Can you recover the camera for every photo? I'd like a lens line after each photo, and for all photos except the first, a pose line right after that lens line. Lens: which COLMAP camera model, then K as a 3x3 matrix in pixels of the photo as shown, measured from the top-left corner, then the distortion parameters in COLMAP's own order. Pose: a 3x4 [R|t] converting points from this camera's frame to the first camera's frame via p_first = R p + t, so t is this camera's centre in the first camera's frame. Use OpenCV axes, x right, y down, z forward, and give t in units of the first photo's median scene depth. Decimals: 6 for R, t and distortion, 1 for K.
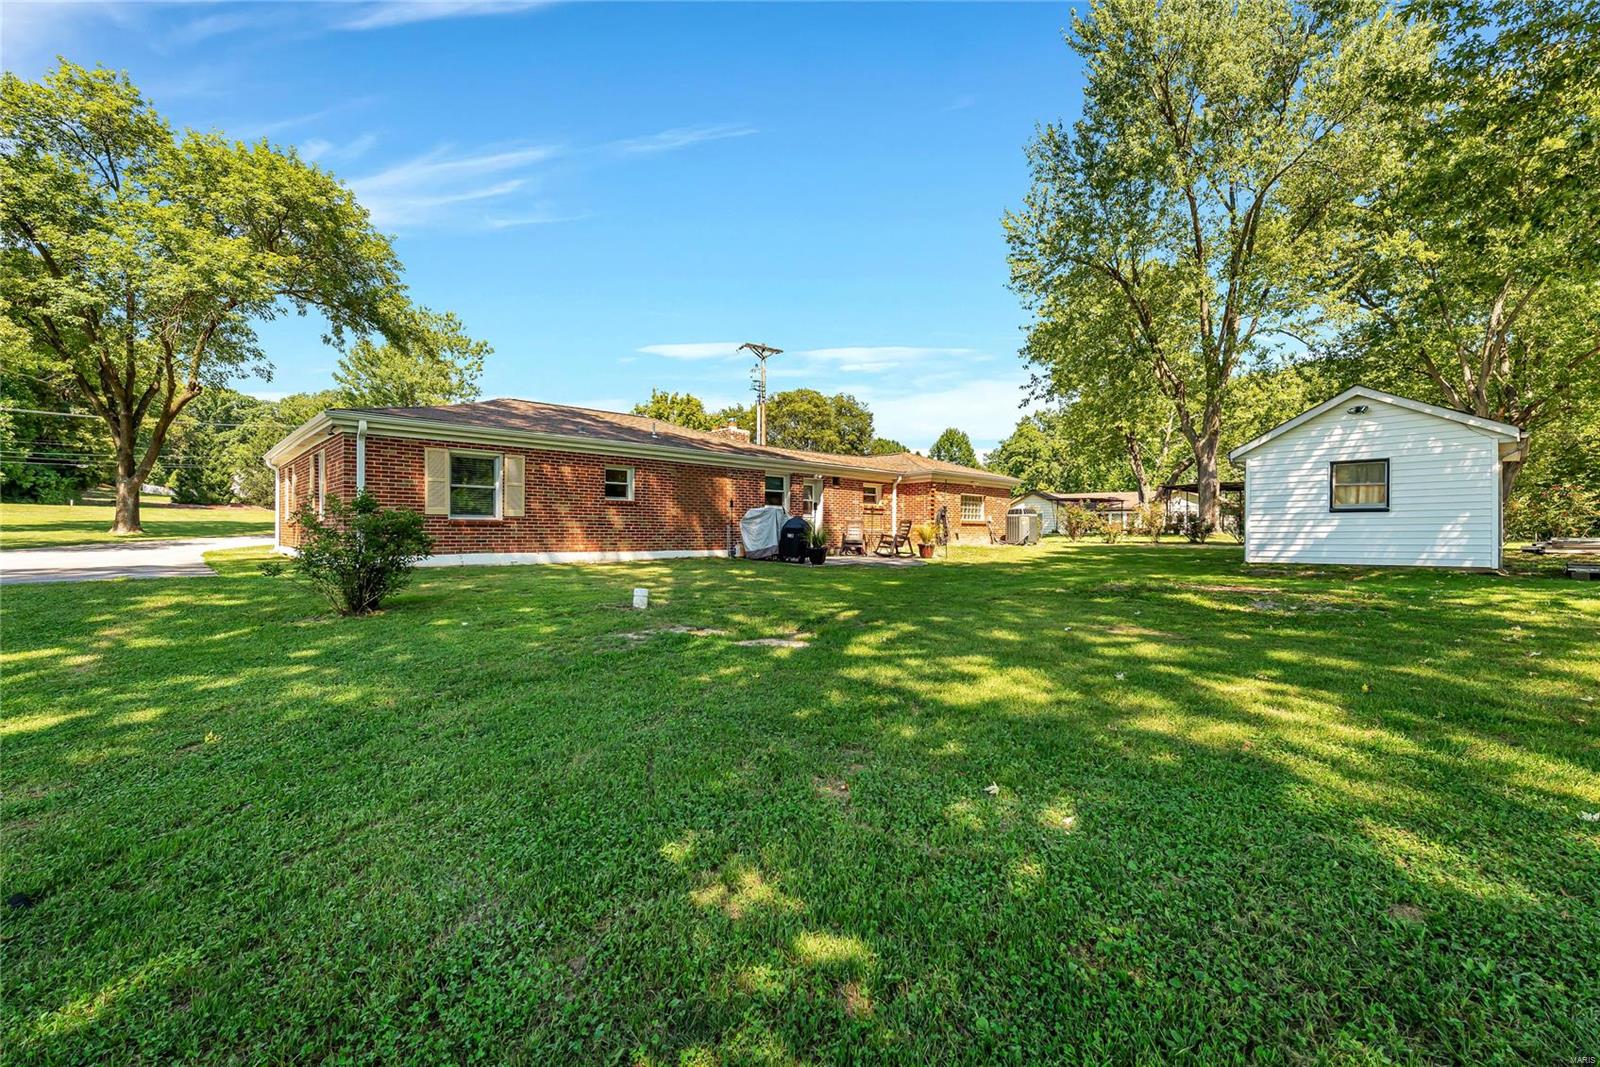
lens RADIAL K [[670.4, 0, 799.5], [0, 670.4, 524.6], [0, 0, 1]] dist [0.021104, -0.000132]
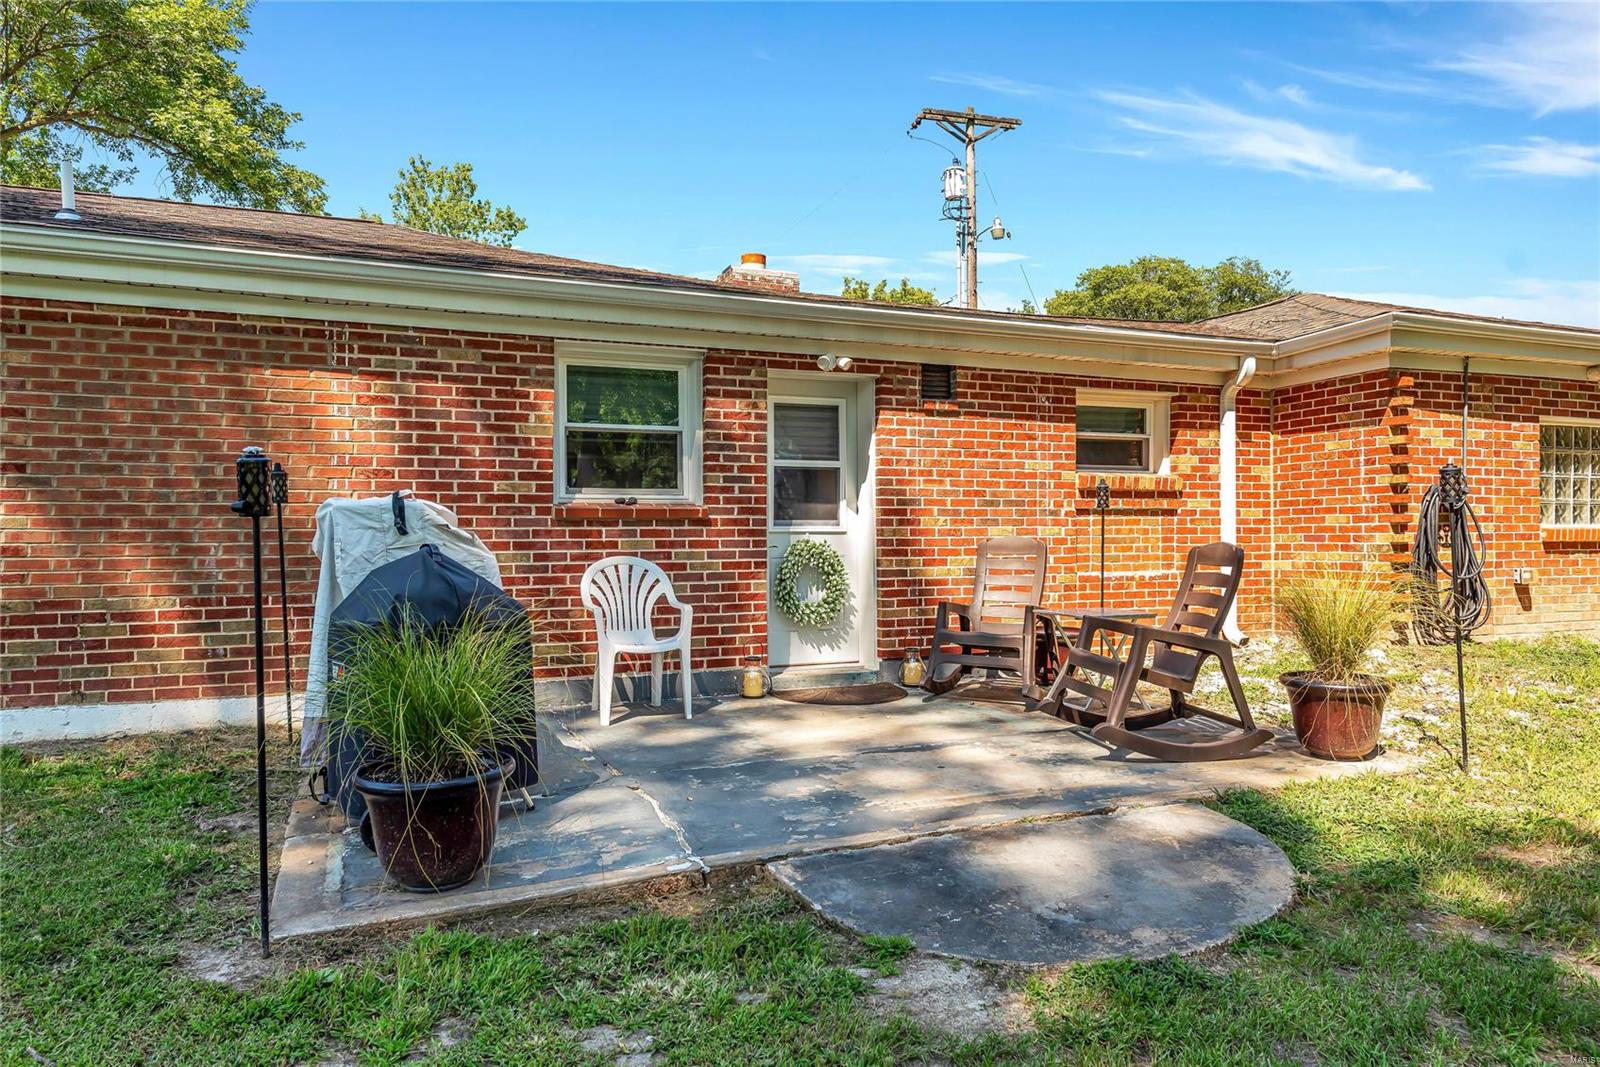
lens RADIAL K [[1071.8, 0, 796.1], [0, 1071.8, 529.0], [0, 0, 1]] dist [0.019303, -0.001069]
pose [[0.938455, -0.013989, -0.345118, 0.132296], [0.015571, 0.999877, 0.001813, -0.012091], [0.345050, -0.007076, 0.938558, 0.581878]]
